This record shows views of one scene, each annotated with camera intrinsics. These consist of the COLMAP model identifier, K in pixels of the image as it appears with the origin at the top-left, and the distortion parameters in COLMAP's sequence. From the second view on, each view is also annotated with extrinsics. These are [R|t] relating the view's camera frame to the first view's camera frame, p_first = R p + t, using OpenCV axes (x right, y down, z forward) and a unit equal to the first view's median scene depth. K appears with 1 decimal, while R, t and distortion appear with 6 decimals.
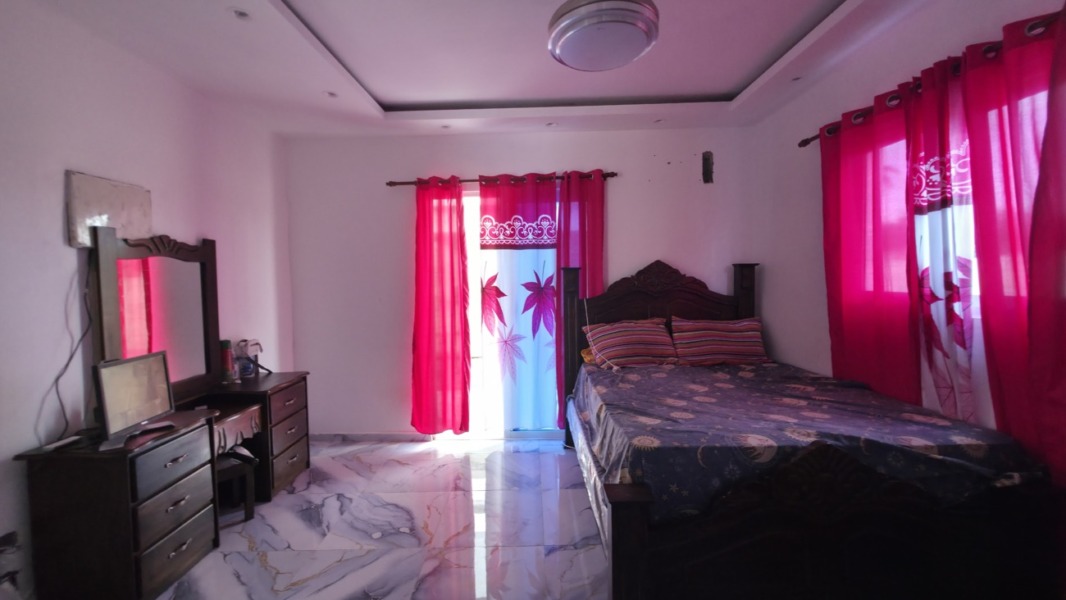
lens RADIAL K [[421.8, 0, 541.9], [0, 421.8, 291.3], [0, 0, 1]] dist [0.002958, 0.000101]
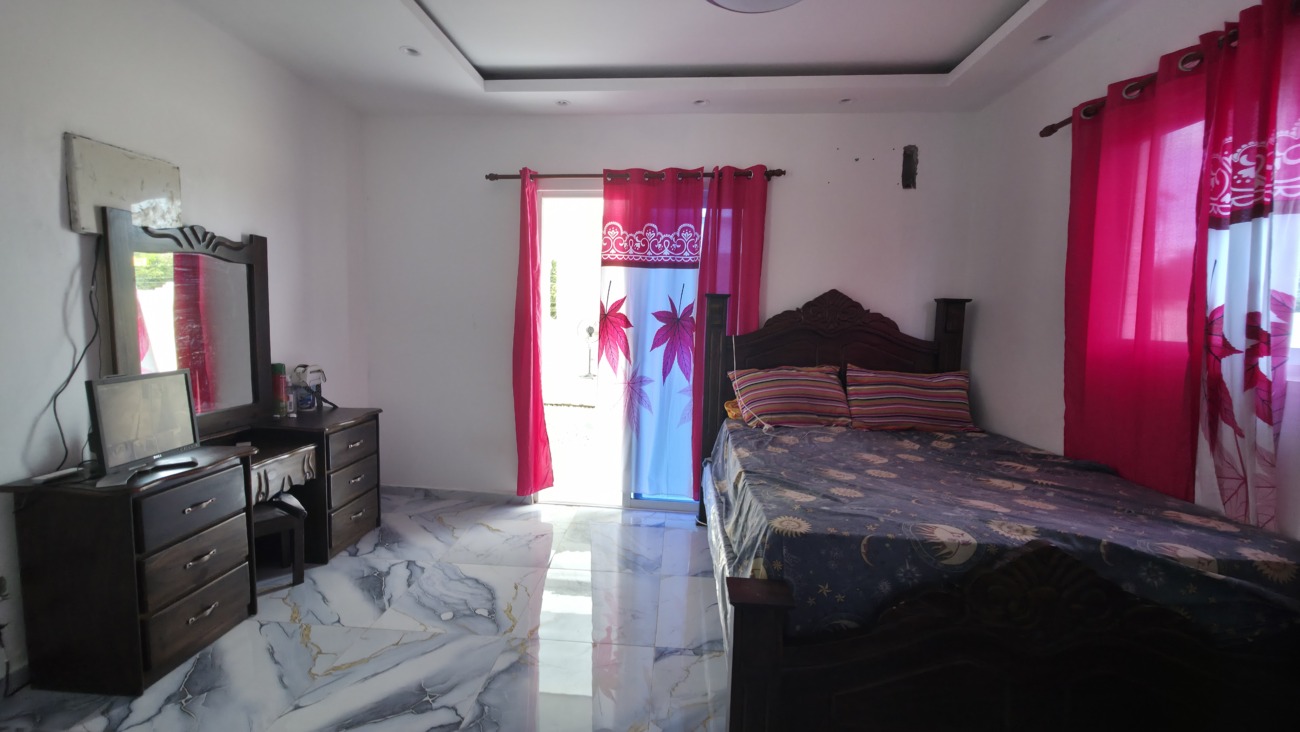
lens RADIAL K [[514.4, 0, 660.8], [0, 514.4, 355.4], [0, 0, 1]] dist [0.002958, 0.000101]
pose [[0.996625, 0.049040, -0.065823, 0.054201], [-0.046141, 0.997927, 0.044866, 0.028306], [0.067887, -0.041678, 0.996822, 0.088159]]
